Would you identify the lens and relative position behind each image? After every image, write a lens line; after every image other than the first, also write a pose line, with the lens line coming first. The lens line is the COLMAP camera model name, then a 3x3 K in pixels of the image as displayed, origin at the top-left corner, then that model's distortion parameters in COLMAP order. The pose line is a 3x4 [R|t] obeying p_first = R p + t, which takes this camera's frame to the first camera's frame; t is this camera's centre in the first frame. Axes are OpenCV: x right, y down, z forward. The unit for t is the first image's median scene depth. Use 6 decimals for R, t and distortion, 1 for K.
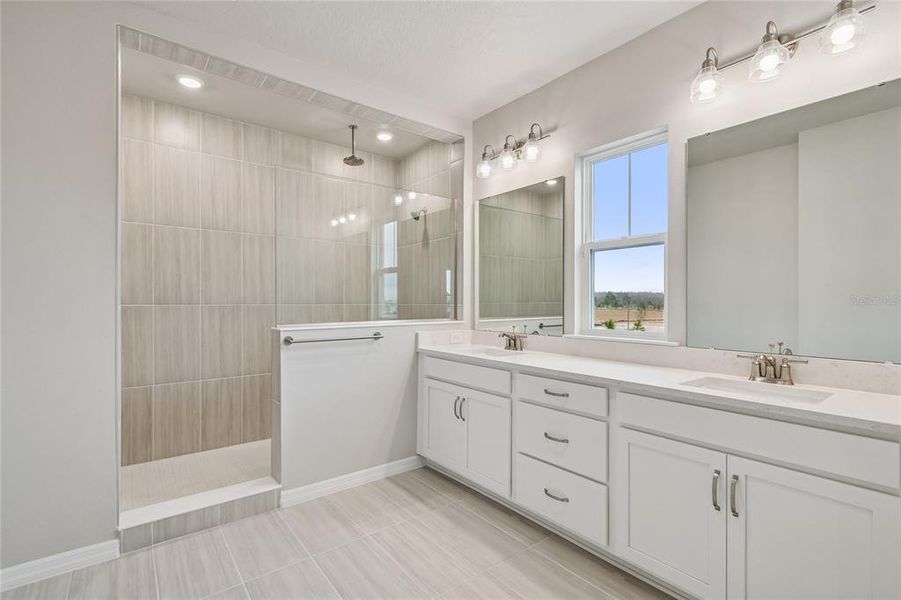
lens RADIAL K [[423.0, 0, 448.1], [0, 423.0, 299.6], [0, 0, 1]] dist [0.013532, 0.000789]
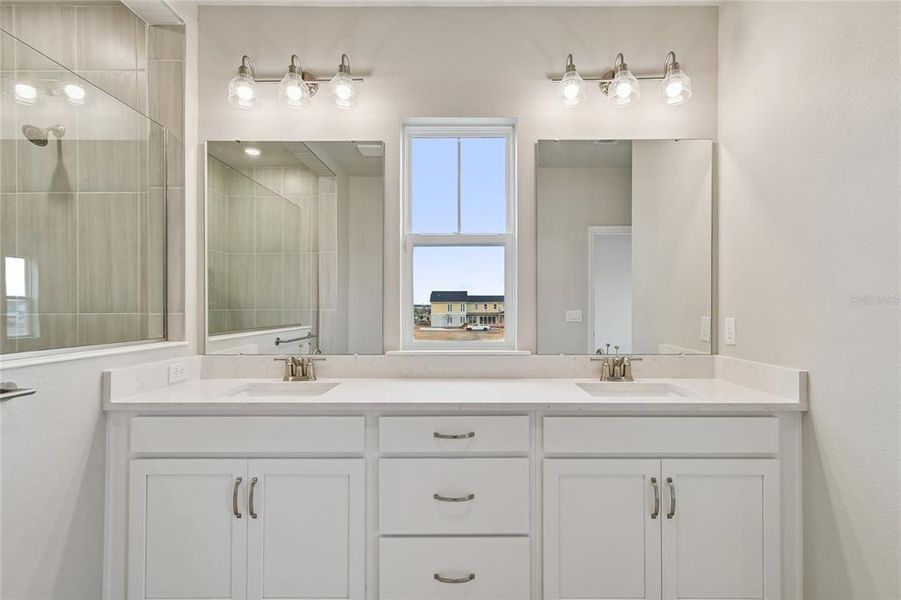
lens RADIAL K [[428.8, 0, 456.1], [0, 428.8, 306.5], [0, 0, 1]] dist [0.003999, 0.000306]
pose [[0.611807, 0.001616, 0.791006, -0.236130], [-0.003108, 0.999995, 0.000361, 0.001514], [-0.791001, -0.002680, 0.611809, 0.404899]]
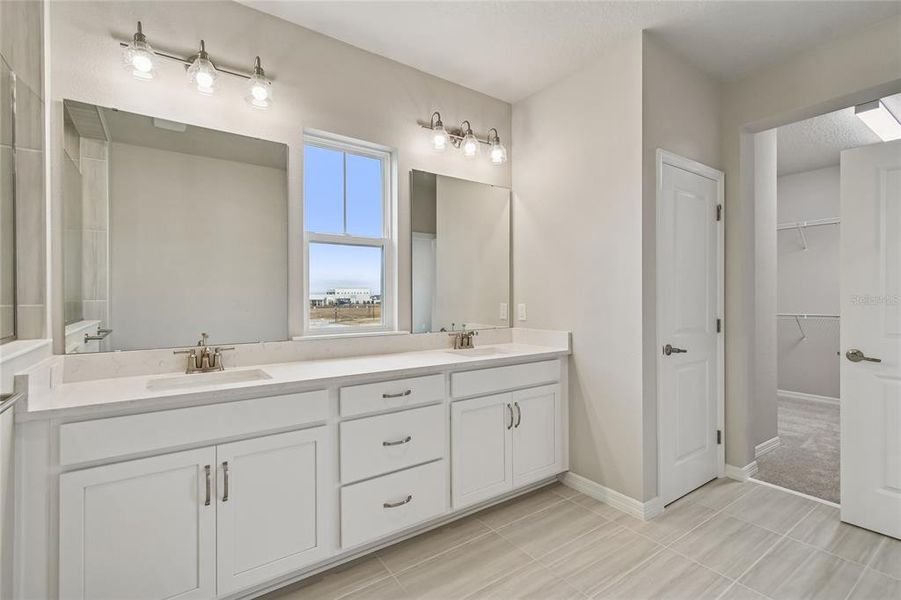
lens RADIAL K [[408.7, 0, 445.5], [0, 408.7, 297.5], [0, 0, 1]] dist [0.000506, -0.000969]
pose [[0.050439, 0.000007, 0.998727, -0.475976], [-0.002752, 0.999996, 0.000132, 0.003153], [-0.998723, -0.002755, 0.050439, 0.619817]]
